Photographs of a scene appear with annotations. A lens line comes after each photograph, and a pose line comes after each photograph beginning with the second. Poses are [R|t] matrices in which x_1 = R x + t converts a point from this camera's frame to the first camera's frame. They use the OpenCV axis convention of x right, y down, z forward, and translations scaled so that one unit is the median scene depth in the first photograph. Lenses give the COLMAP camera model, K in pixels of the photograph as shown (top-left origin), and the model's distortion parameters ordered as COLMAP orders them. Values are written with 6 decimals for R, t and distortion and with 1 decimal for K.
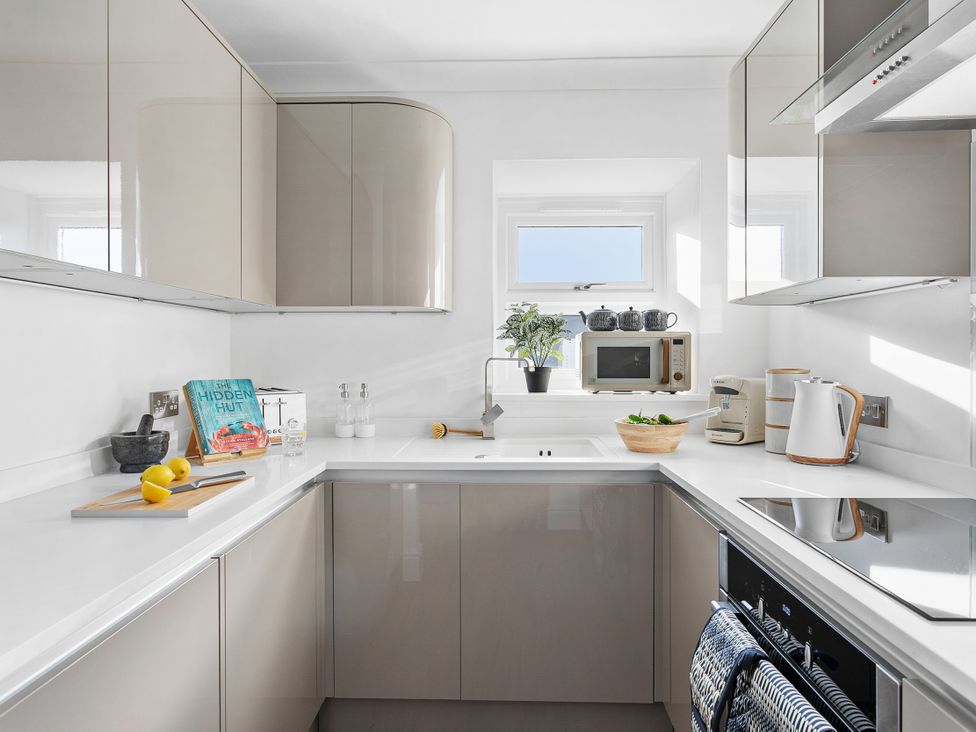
lens RADIAL K [[581.3, 0, 487.4], [0, 581.3, 362.3], [0, 0, 1]] dist [-0.014618, 0.005347]
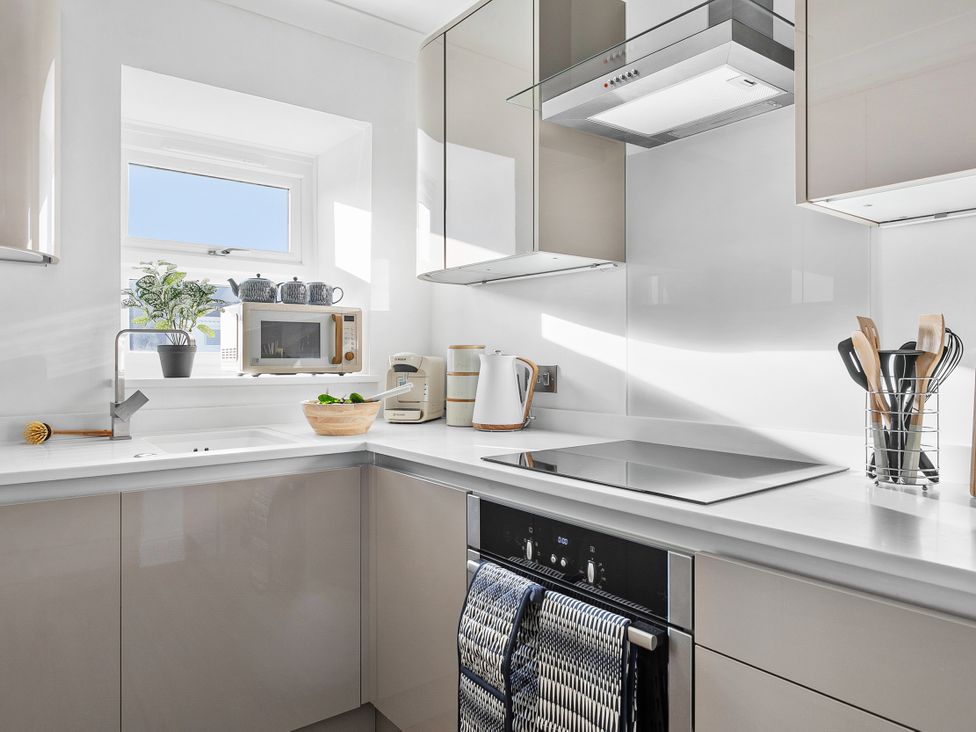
lens RADIAL K [[667.3, 0, 487.7], [0, 667.3, 363.3], [0, 0, 1]] dist [-0.008685, -0.000042]
pose [[0.772864, -0.003328, 0.634562, -0.193860], [0.005237, 0.999986, -0.001134, 0.042986], [-0.634550, 0.004200, 0.772871, 0.049597]]
